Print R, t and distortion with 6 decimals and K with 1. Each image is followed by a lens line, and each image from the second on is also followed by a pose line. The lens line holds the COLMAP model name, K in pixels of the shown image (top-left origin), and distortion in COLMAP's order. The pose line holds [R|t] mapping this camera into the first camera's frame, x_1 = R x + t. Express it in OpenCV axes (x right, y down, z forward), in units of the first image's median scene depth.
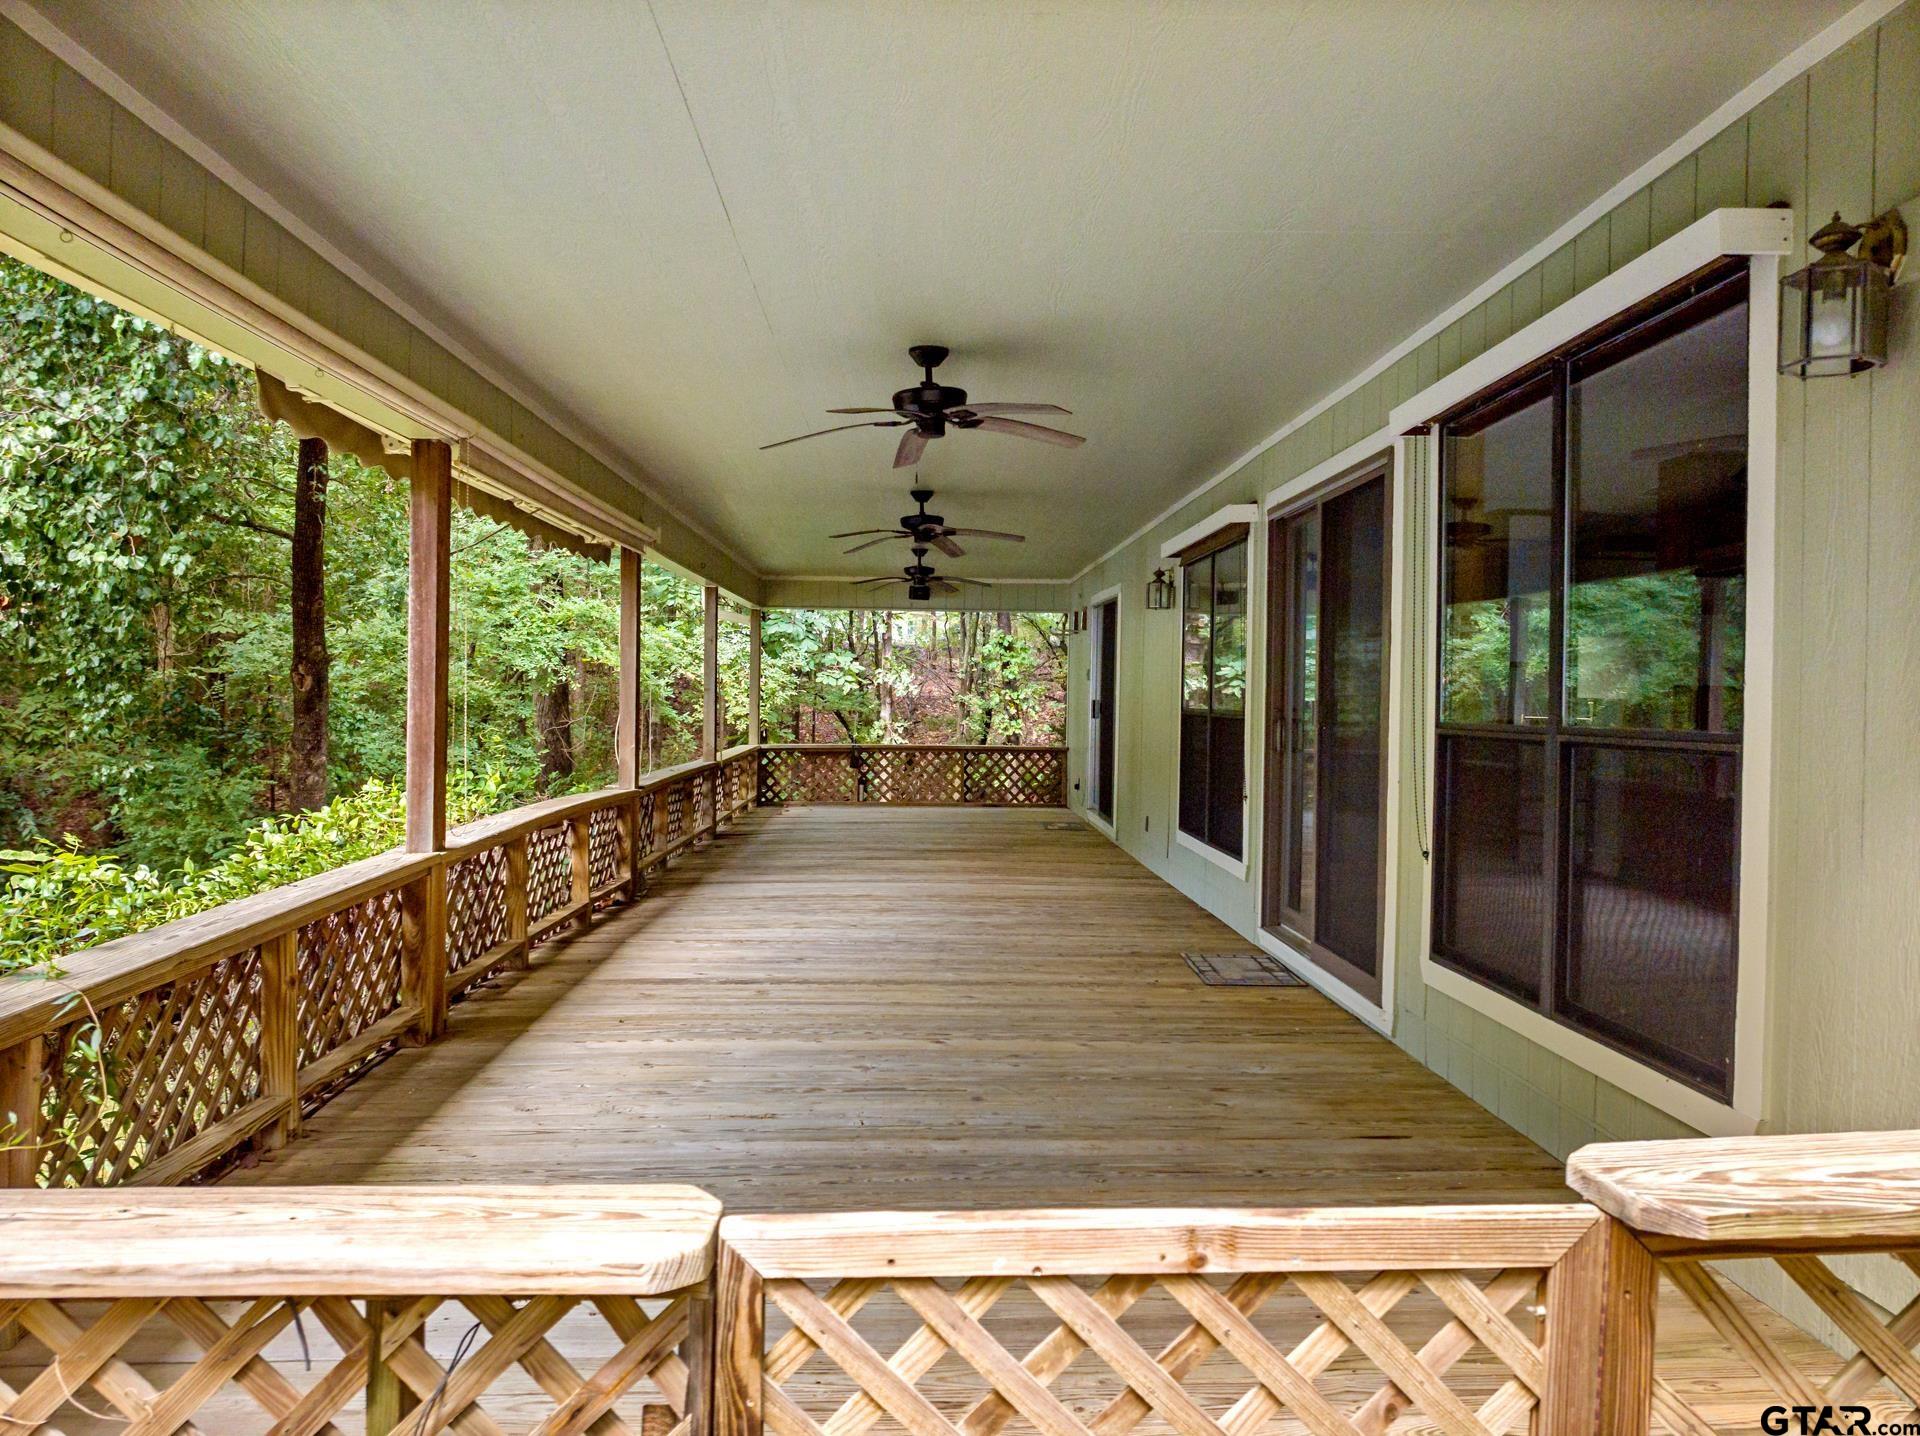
lens RADIAL K [[1362.1, 0, 971.2], [0, 1362.1, 718.1], [0, 0, 1]] dist [-0.037668, -0.004245]
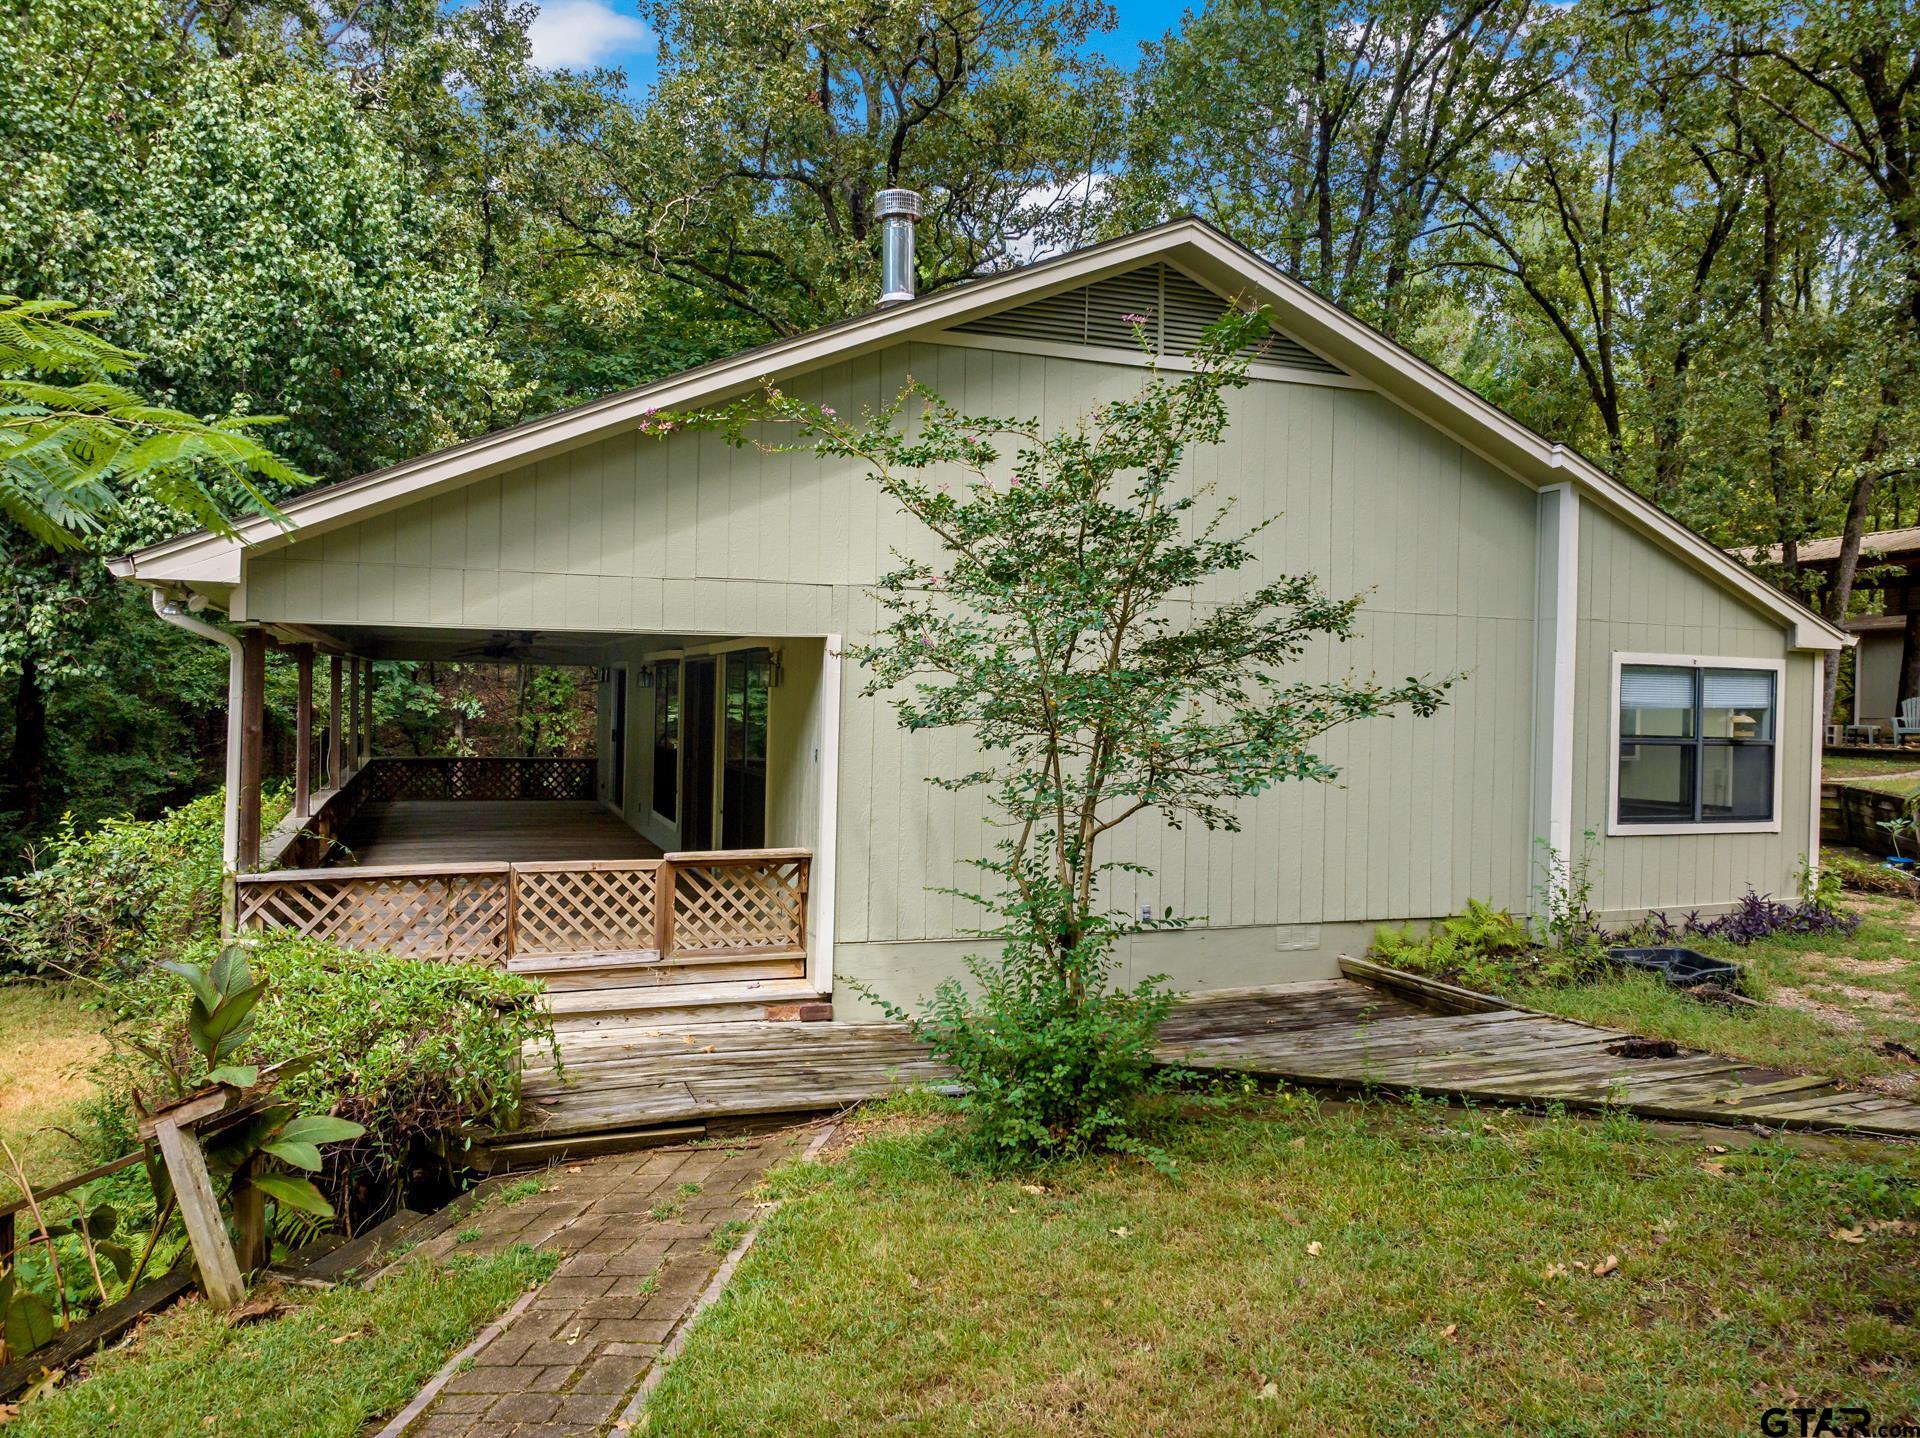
lens RADIAL K [[1373.8, 0, 960.0], [0, 1373.8, 719.0], [0, 0, 1]] dist [-0.066533, -0.003660]
pose [[0.949683, 0.005807, 0.313158, -0.019384], [-0.006955, 0.999973, 0.002547, -0.028492], [-0.313135, -0.004596, 0.949697, -0.528688]]
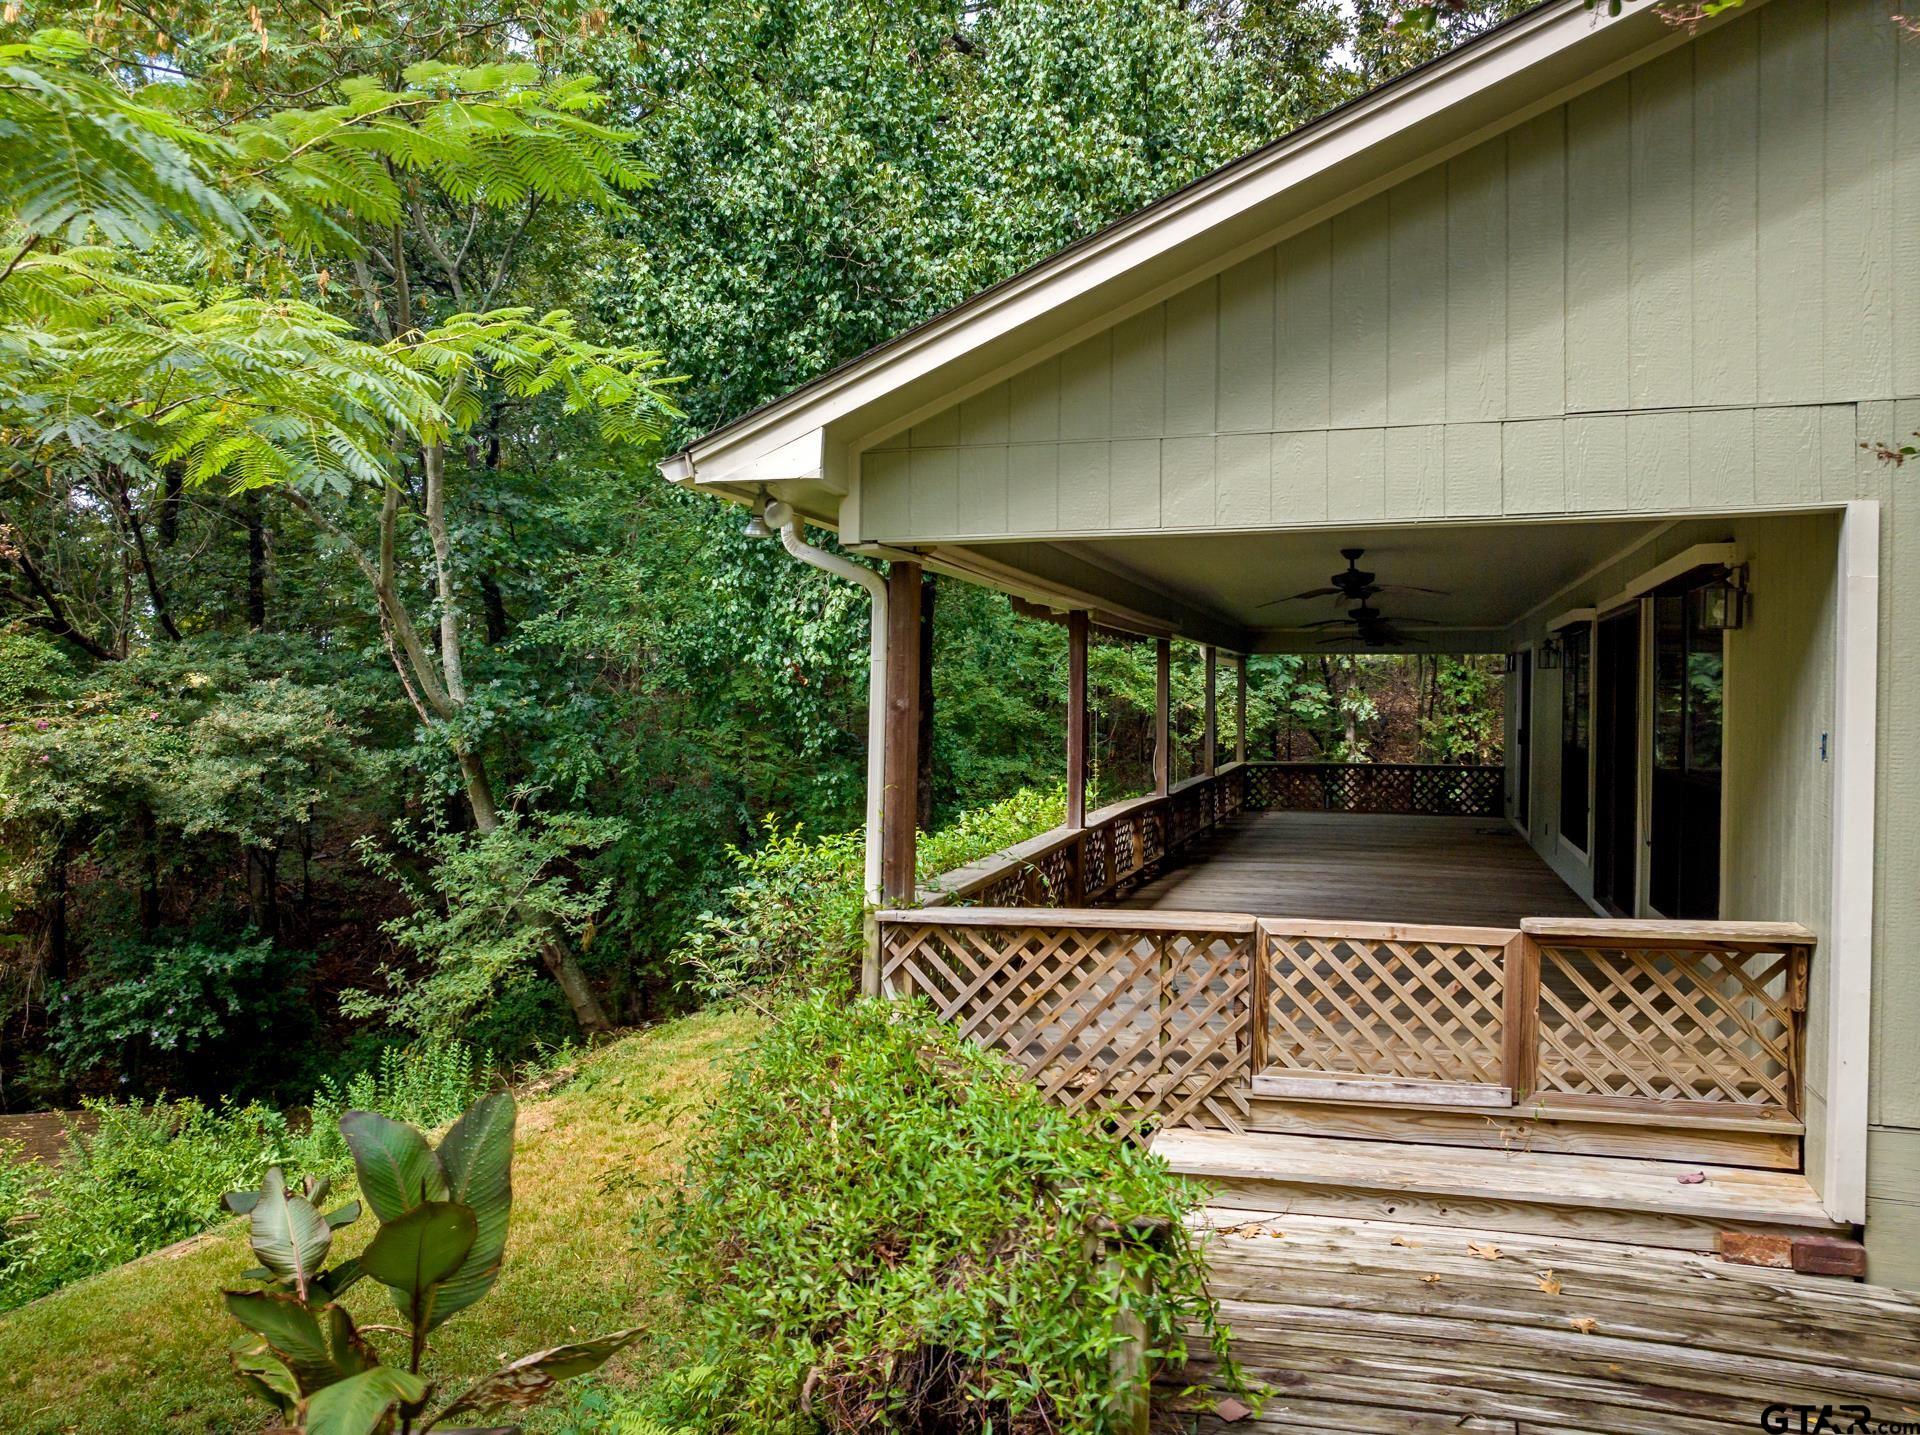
lens RADIAL K [[1361.3, 0, 1007.9], [0, 1361.3, 708.8], [0, 0, 1]] dist [-0.032270, 0.002178]
pose [[0.949225, -0.001676, -0.314594, 0.032846], [-0.002180, 0.999927, -0.011905, -0.014629], [0.314591, 0.011987, 0.949152, -0.269963]]
